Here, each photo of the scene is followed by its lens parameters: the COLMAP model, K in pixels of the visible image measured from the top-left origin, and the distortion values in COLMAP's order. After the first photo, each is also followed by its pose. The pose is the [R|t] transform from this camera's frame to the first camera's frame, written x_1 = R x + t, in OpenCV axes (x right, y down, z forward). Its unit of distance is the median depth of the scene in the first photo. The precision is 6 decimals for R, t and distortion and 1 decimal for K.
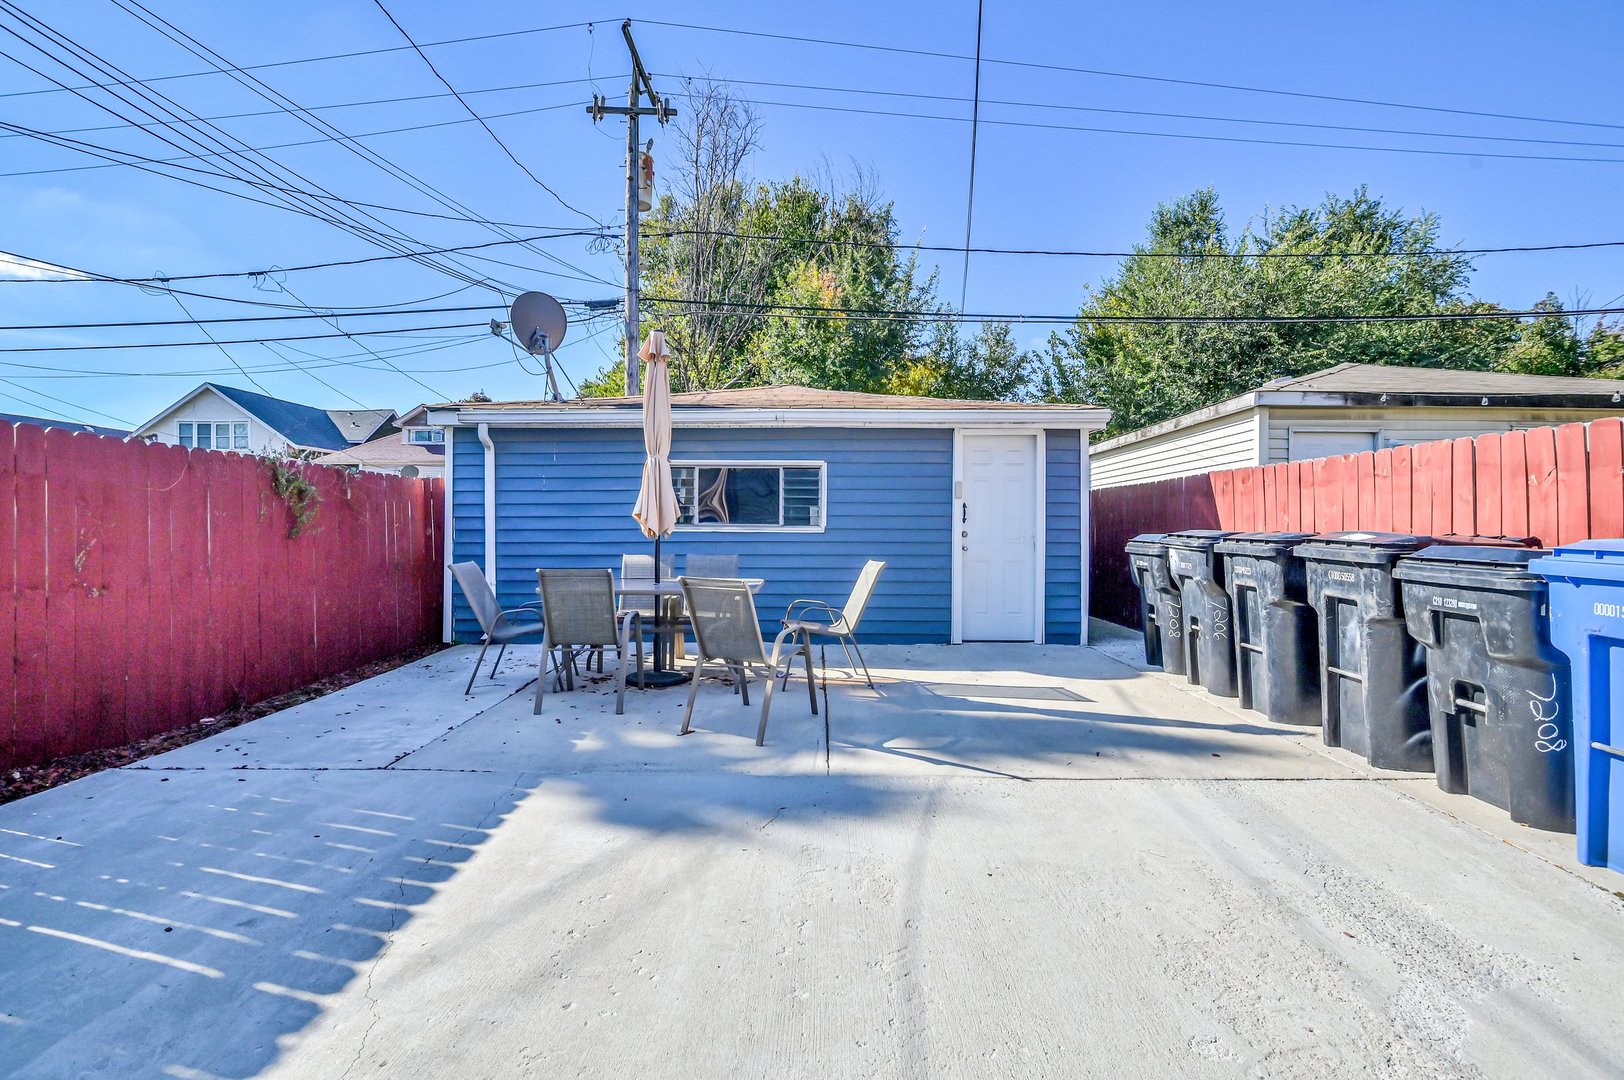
lens RADIAL K [[743.1, 0, 812.9], [0, 743.1, 531.6], [0, 0, 1]] dist [-0.000322, -0.000043]
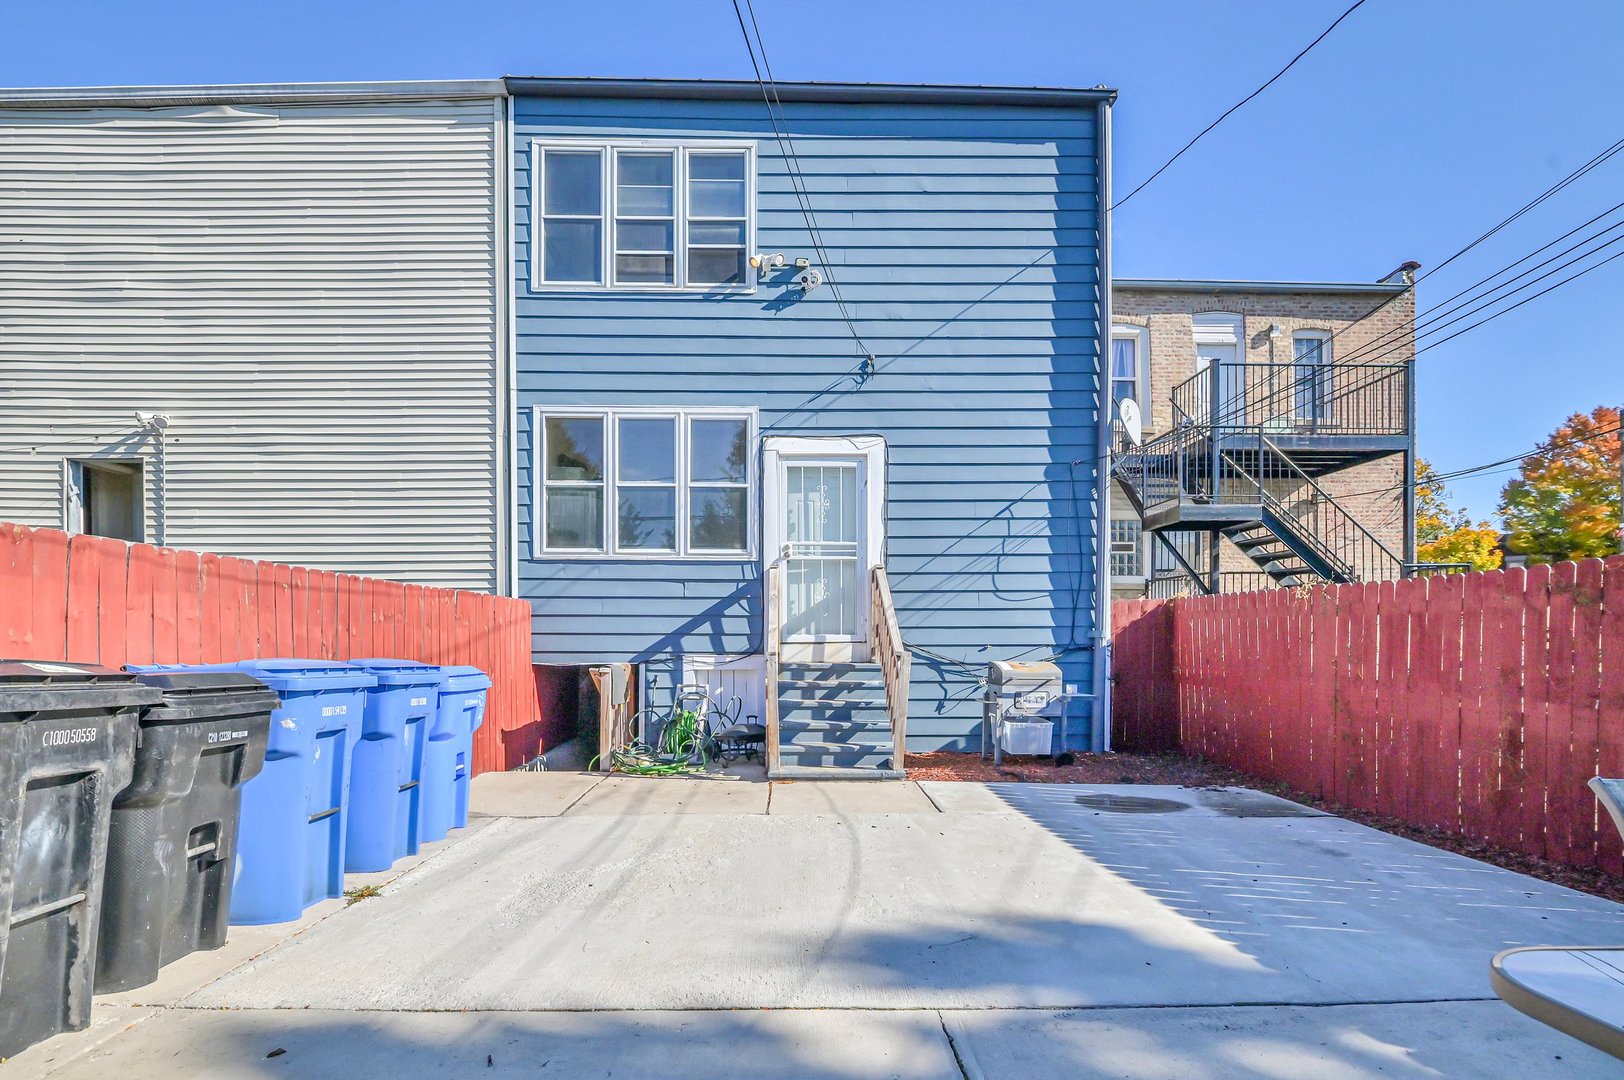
lens RADIAL K [[743.1, 0, 812.9], [0, 743.1, 531.6], [0, 0, 1]] dist [-0.000322, -0.000043]
pose [[-0.999273, -0.008238, -0.037231, 0.215938], [-0.002579, 0.988750, -0.149553, -0.018384], [0.038044, -0.149349, -0.988052, 2.284163]]
